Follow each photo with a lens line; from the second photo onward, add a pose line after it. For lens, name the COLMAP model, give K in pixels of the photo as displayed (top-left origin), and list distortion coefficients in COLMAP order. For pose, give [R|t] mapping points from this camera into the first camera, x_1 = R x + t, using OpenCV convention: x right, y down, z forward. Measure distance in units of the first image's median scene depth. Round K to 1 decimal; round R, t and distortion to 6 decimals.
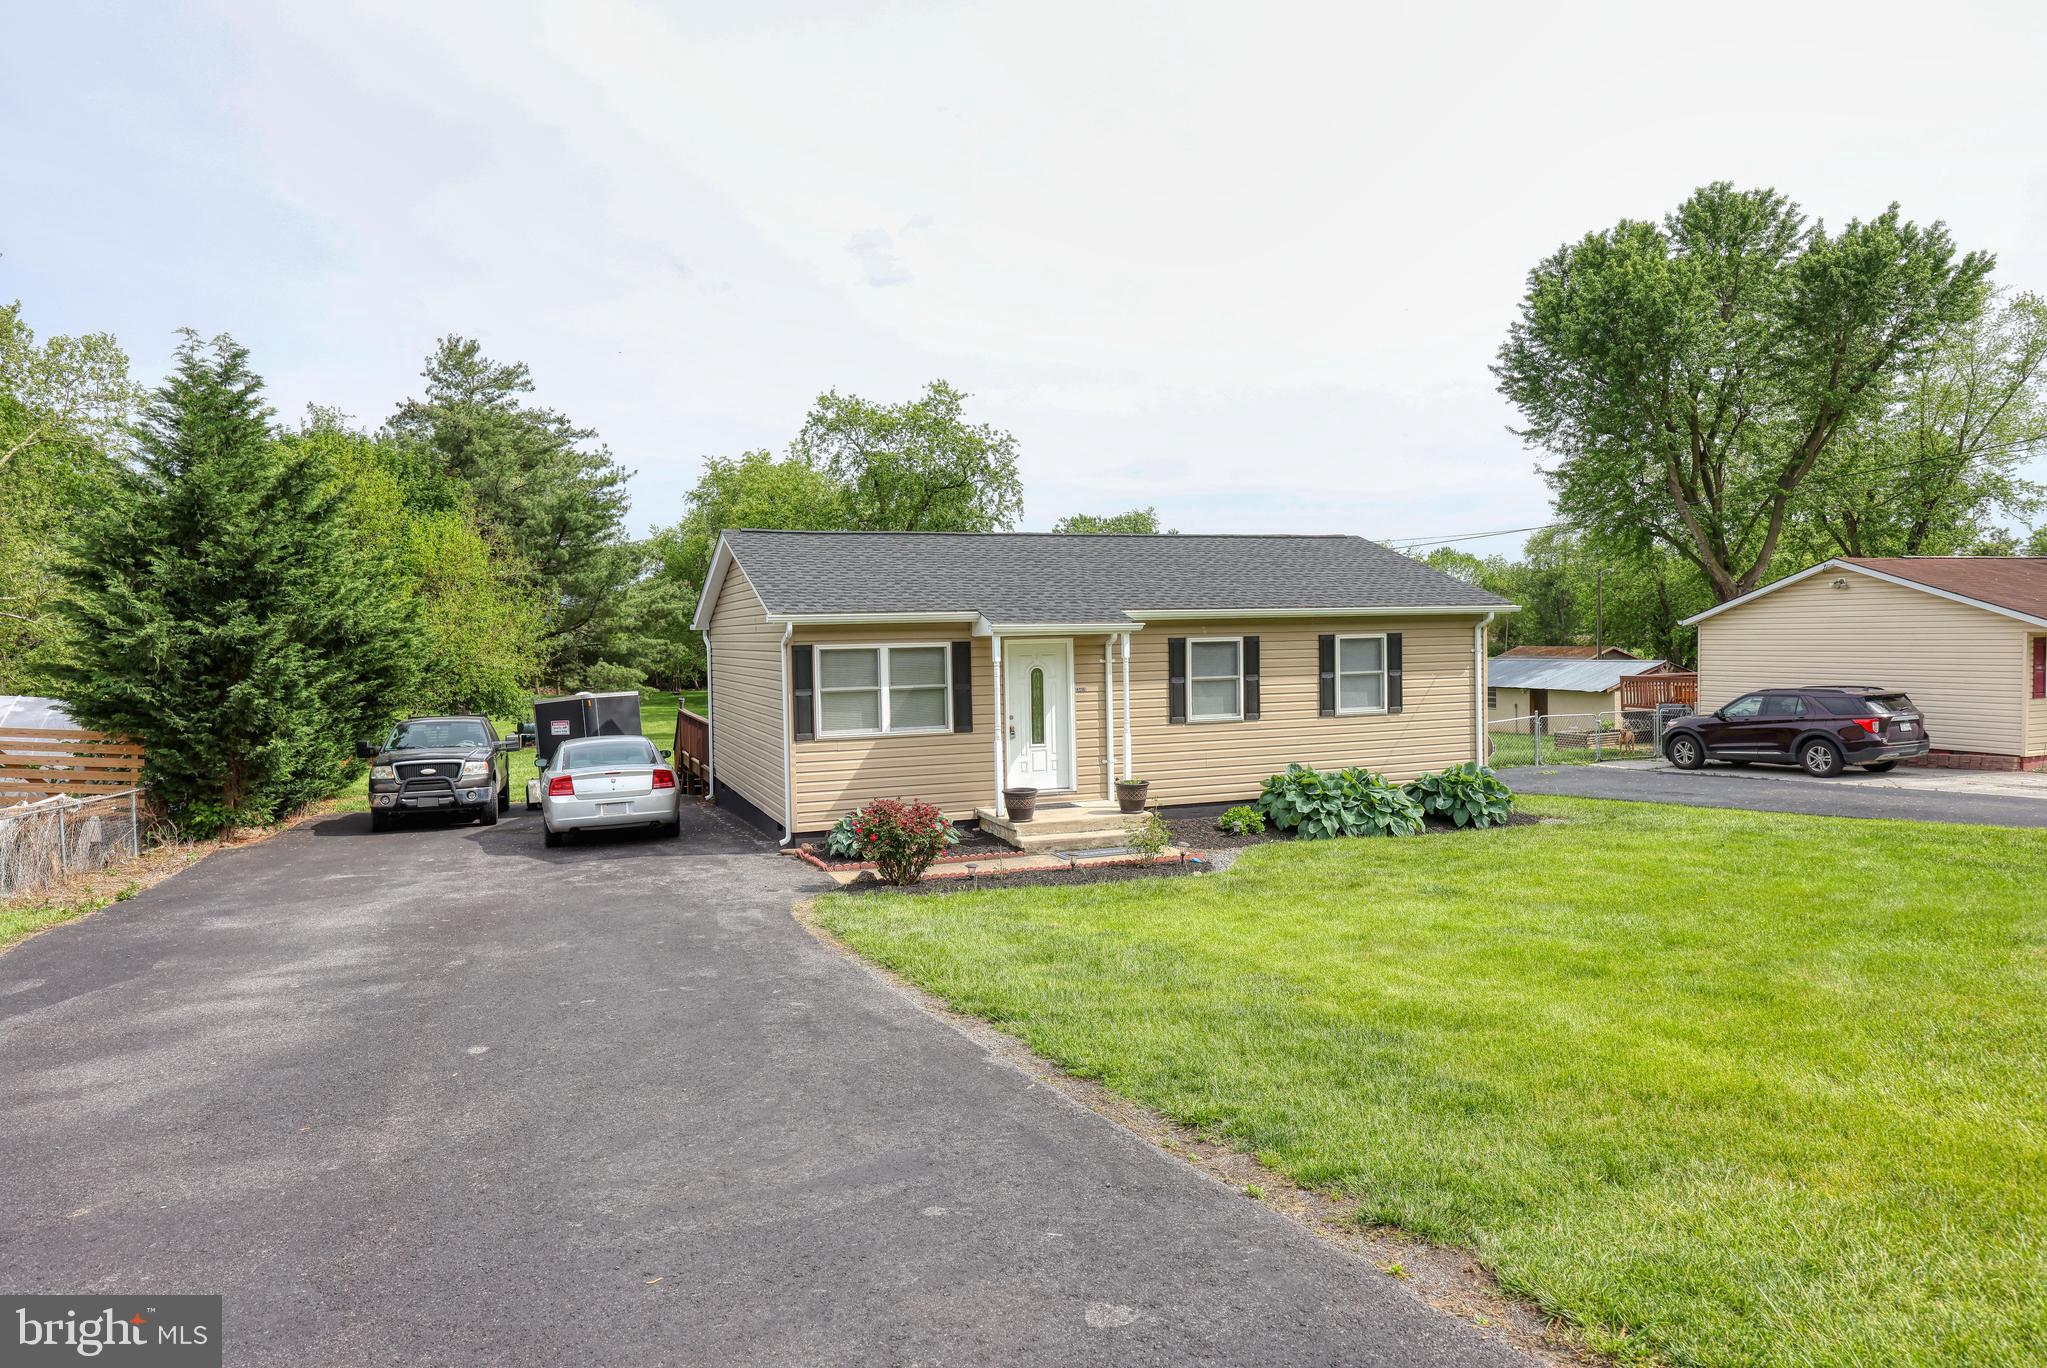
lens RADIAL K [[1328.0, 0, 1023.5], [0, 1328.0, 684.0], [0, 0, 1]] dist [-0.004949, 0.066948]
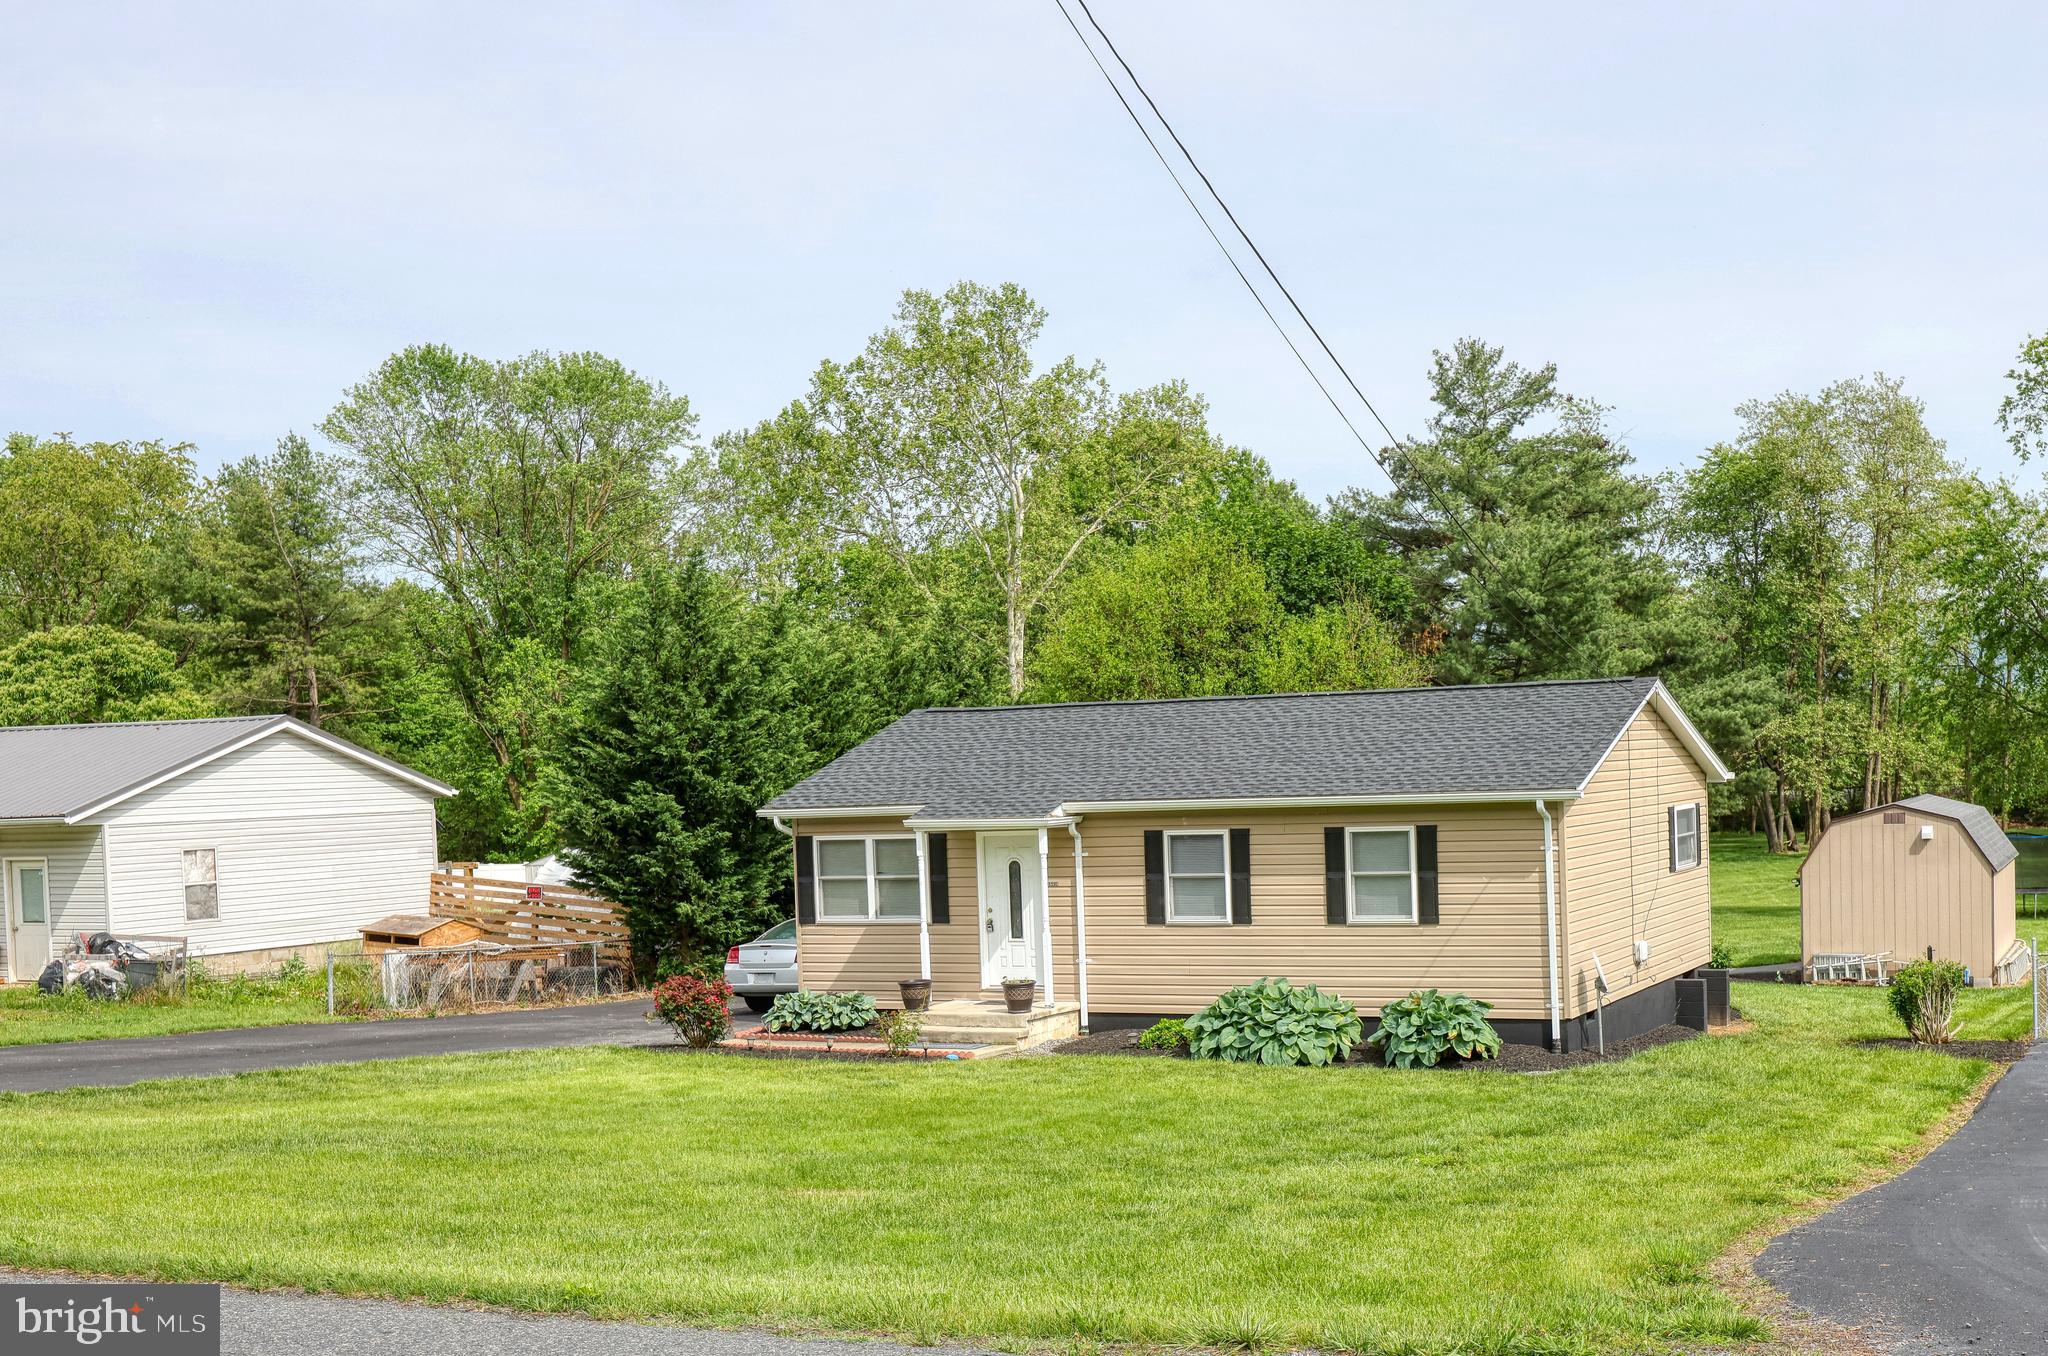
lens RADIAL K [[2551.0, 0, 1024.0], [0, 2551.0, 678.0], [0, 0, 1]] dist [-0.014153, -0.003978]
pose [[0.661651, -0.027906, -0.749293, 1.313519], [-0.008284, 0.998974, -0.044520, -0.057934], [0.749766, 0.035664, 0.660741, -0.217889]]
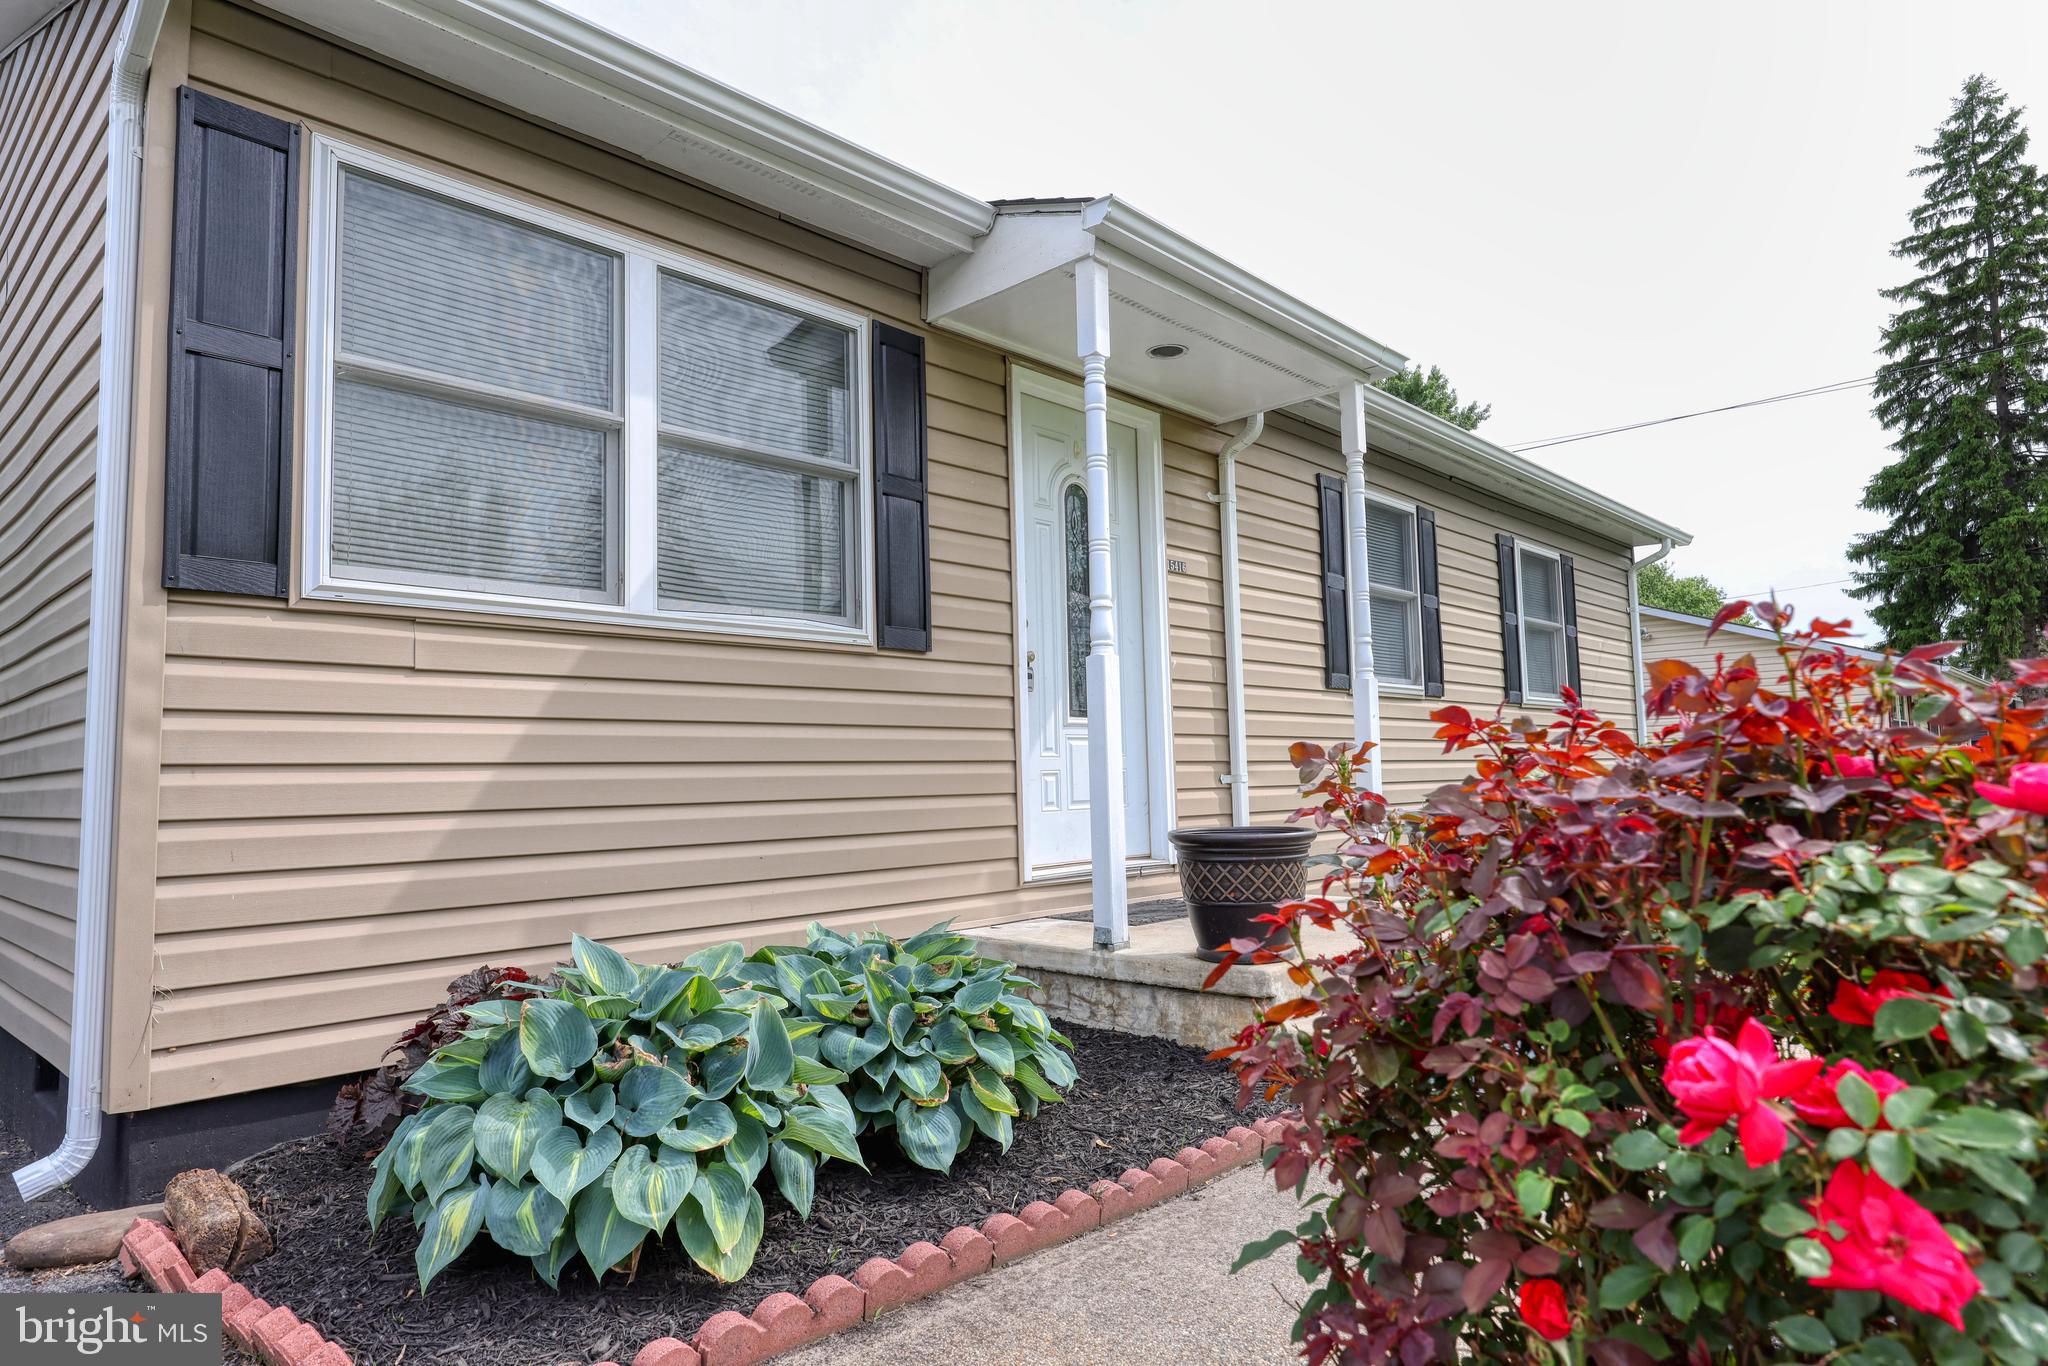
lens RADIAL K [[1213.5, 0, 1024.0], [0, 1213.5, 683.0], [0, 0, 1]] dist [0.004136, 0.000457]
pose [[0.901504, 0.034025, 0.431432, -0.118444], [0.024043, 0.991427, -0.128429, 0.068551], [-0.432103, 0.126152, 0.892957, 0.690330]]
